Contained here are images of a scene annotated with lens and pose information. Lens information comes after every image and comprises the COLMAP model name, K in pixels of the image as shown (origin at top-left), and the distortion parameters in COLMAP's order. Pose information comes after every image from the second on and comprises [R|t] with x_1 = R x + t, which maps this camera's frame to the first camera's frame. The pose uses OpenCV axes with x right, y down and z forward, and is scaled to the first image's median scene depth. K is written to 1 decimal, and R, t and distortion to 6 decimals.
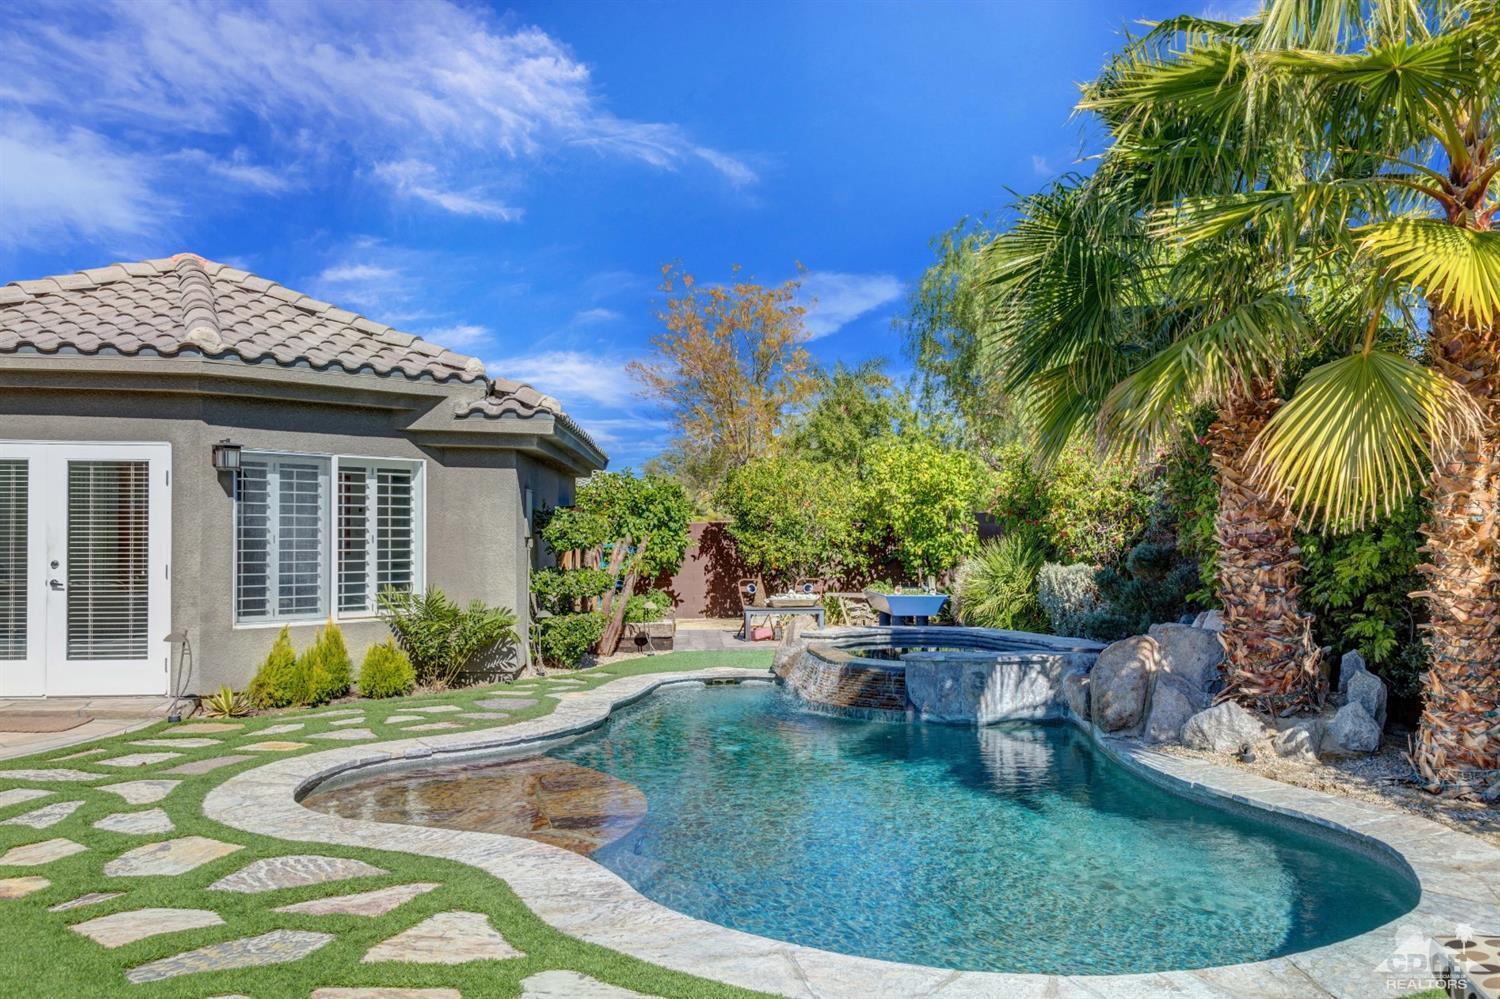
lens RADIAL K [[1225.6, 0, 782.3], [0, 1225.6, 514.2], [0, 0, 1]] dist [0.009830, -0.009525]
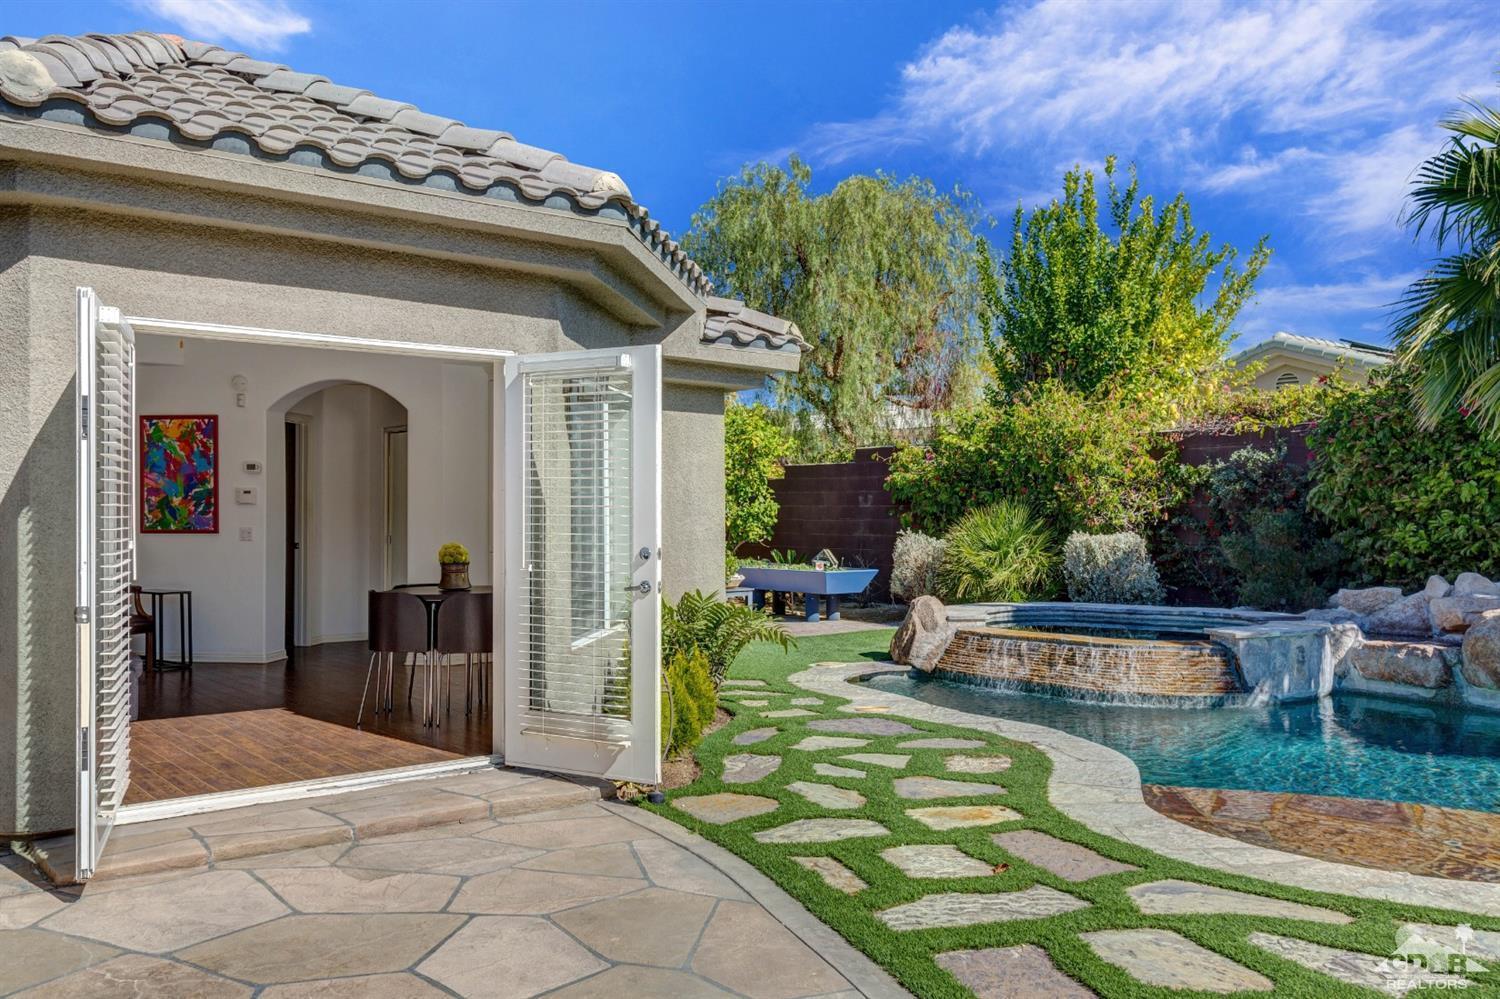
lens RADIAL K [[1282.1, 0, 757.7], [0, 1282.1, 508.5], [0, 0, 1]] dist [0.057416, -0.059746]
pose [[0.837812, -0.003641, 0.545946, -0.750227], [-0.006181, 0.999850, 0.016154, 0.008694], [-0.545923, -0.016908, 0.837665, 0.397179]]
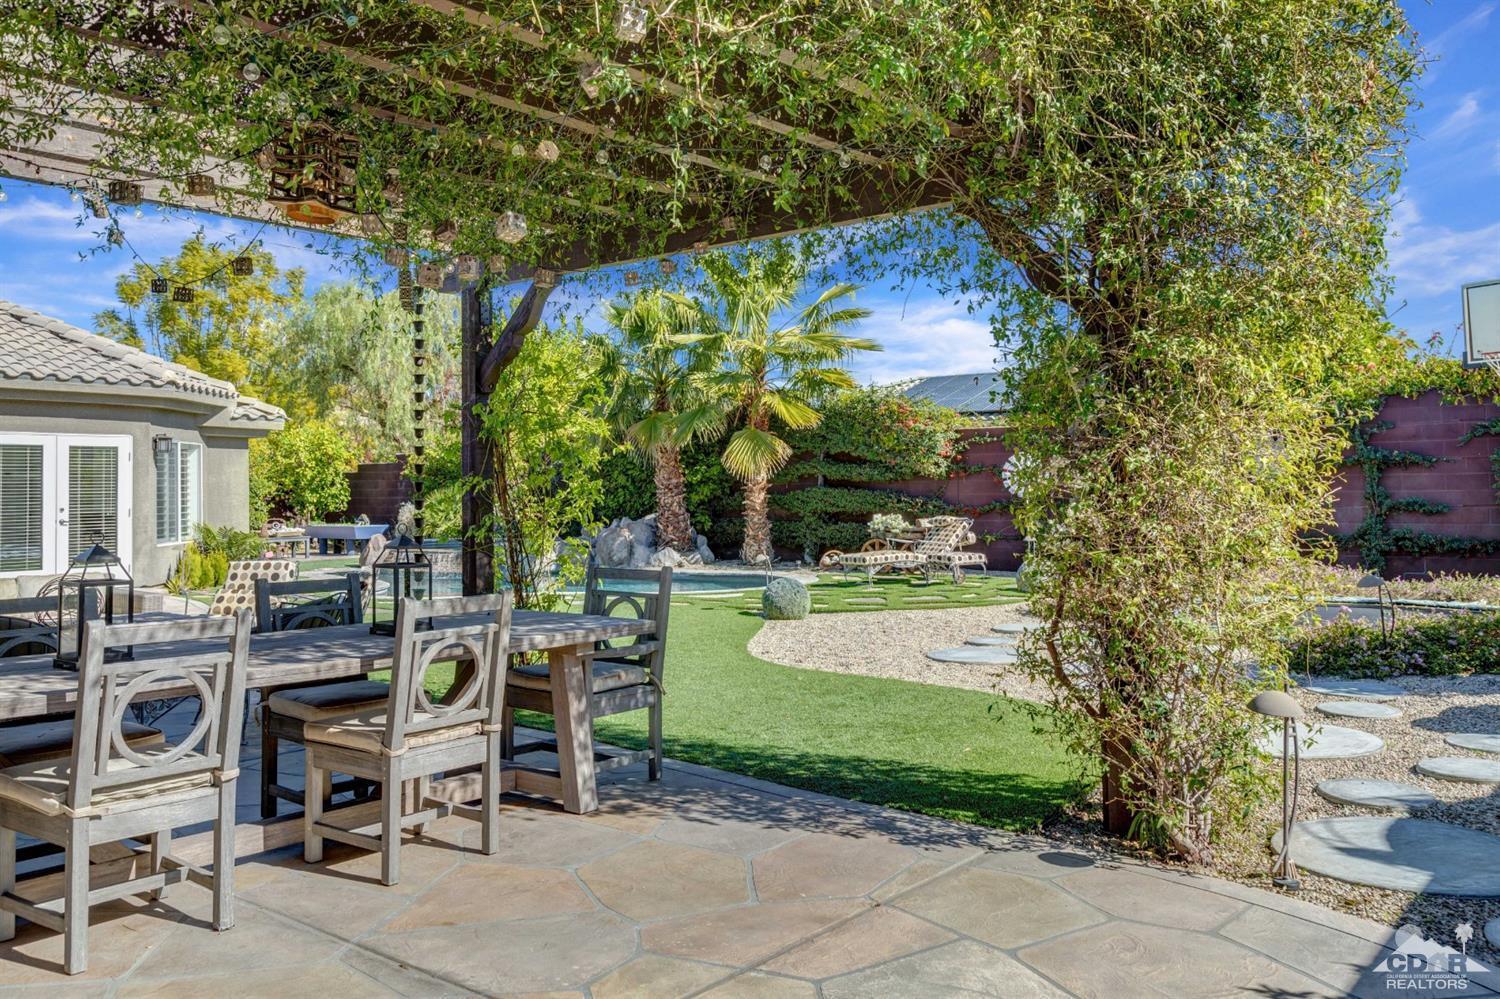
lens RADIAL K [[1223.9, 0, 755.2], [0, 1223.9, 469.9], [0, 0, 1]] dist [0.016653, 0.000291]
pose [[0.702296, -0.001269, 0.711884, -1.095275], [0.000968, 0.999999, 0.000827, -0.012247], [-0.711884, 0.000108, 0.702297, -0.776965]]
